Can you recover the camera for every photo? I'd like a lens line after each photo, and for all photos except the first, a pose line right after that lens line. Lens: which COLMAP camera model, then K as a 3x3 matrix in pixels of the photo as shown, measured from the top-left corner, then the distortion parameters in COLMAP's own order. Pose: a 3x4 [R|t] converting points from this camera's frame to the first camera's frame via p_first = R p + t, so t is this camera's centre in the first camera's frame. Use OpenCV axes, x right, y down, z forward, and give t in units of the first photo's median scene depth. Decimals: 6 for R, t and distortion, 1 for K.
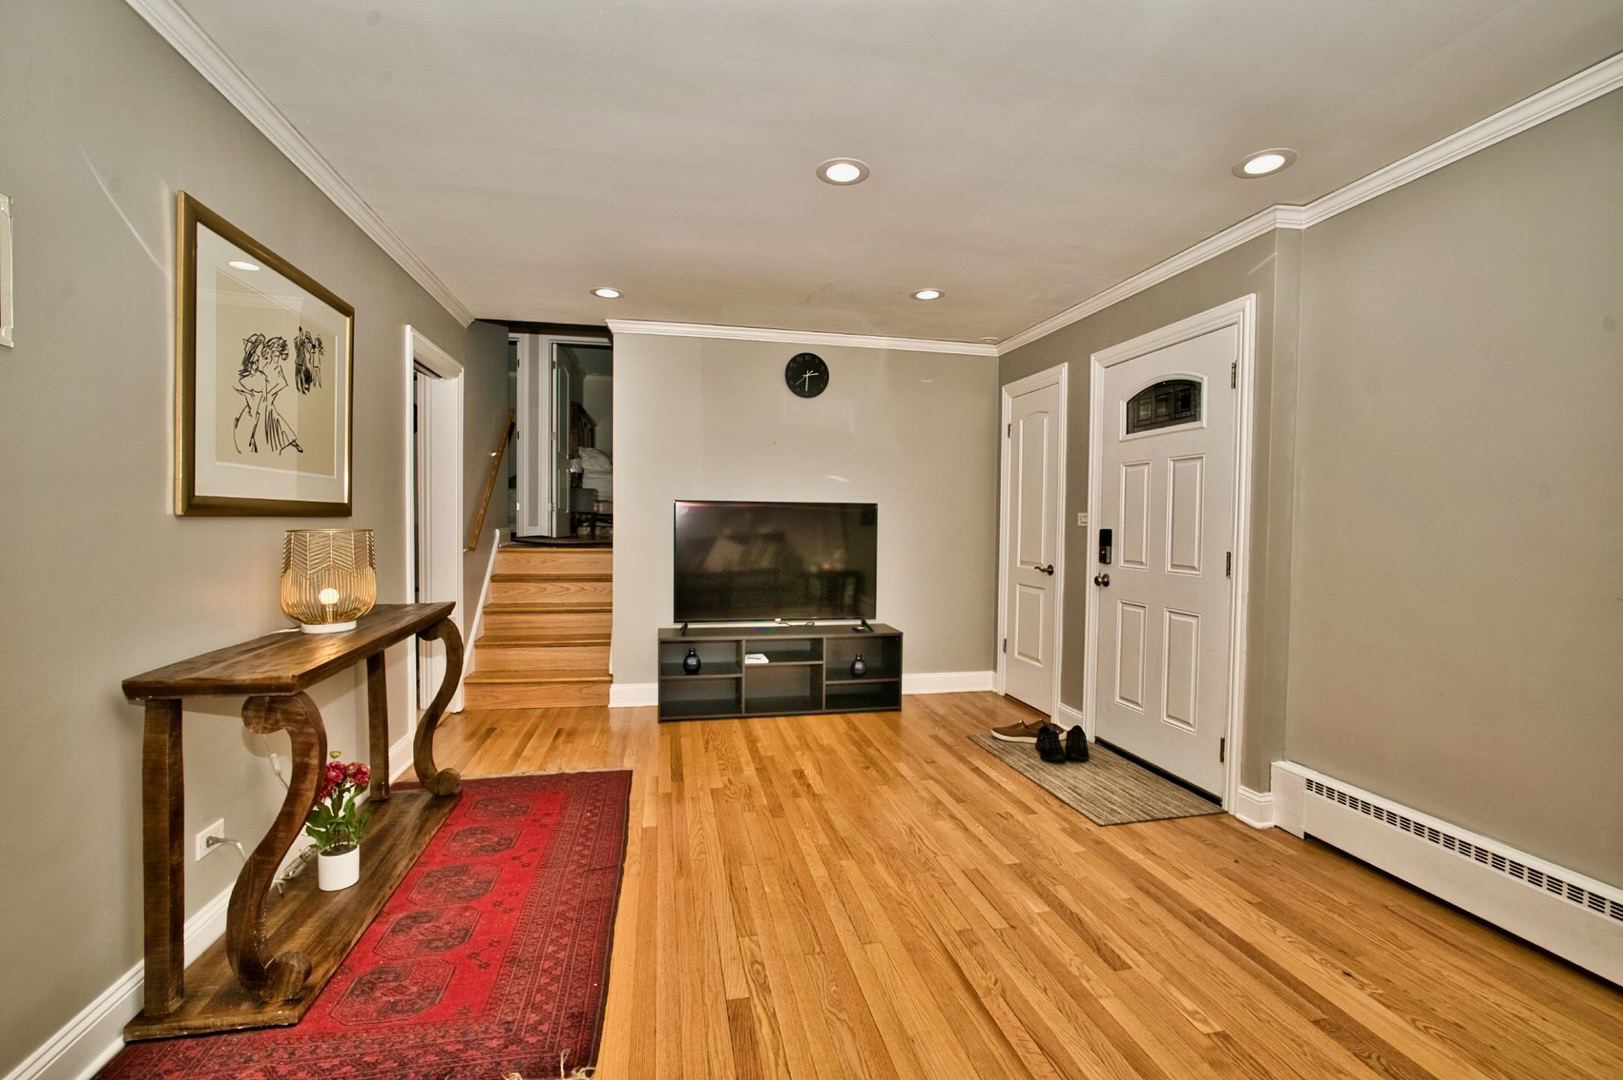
lens RADIAL K [[705.0, 0, 810.7], [0, 705.0, 540.5], [0, 0, 1]] dist [-0.023628, 0.006505]
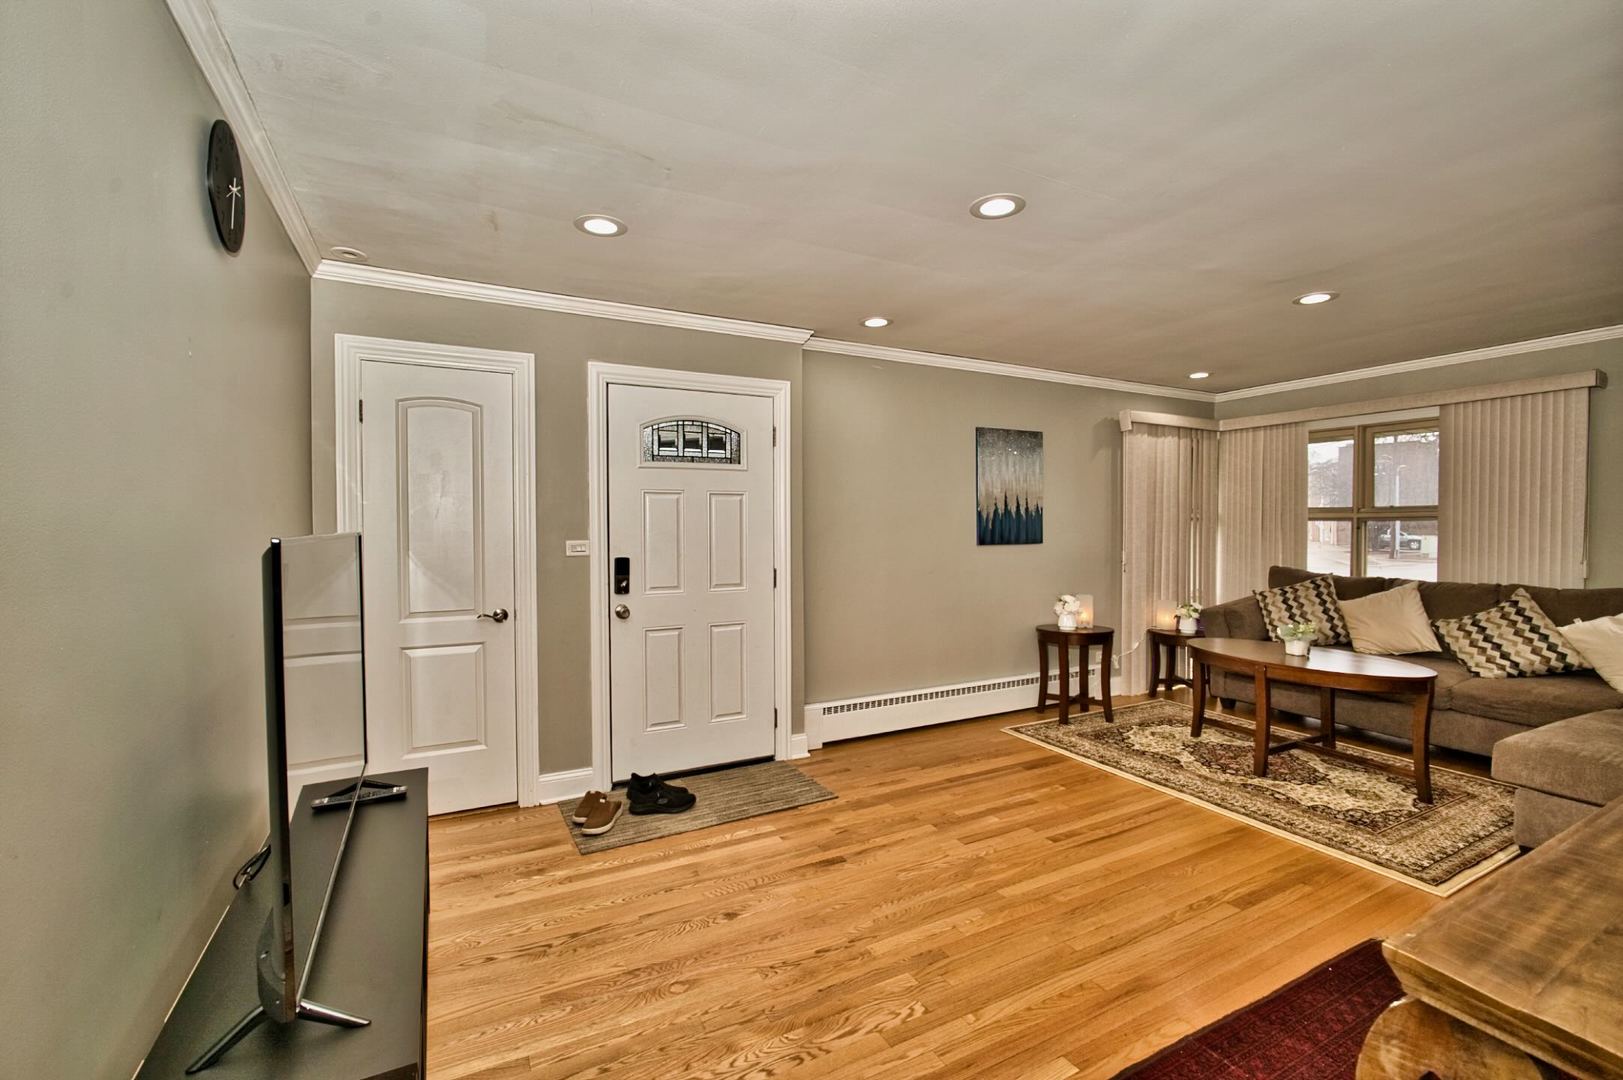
lens RADIAL K [[705.0, 0, 811.1], [0, 705.0, 540.4], [0, 0, 1]] dist [-0.023628, 0.006505]
pose [[-0.275685, -0.031852, 0.960720, -0.831822], [0.027747, 0.998771, 0.041075, -0.106614], [-0.960848, 0.037981, -0.274462, 1.523973]]
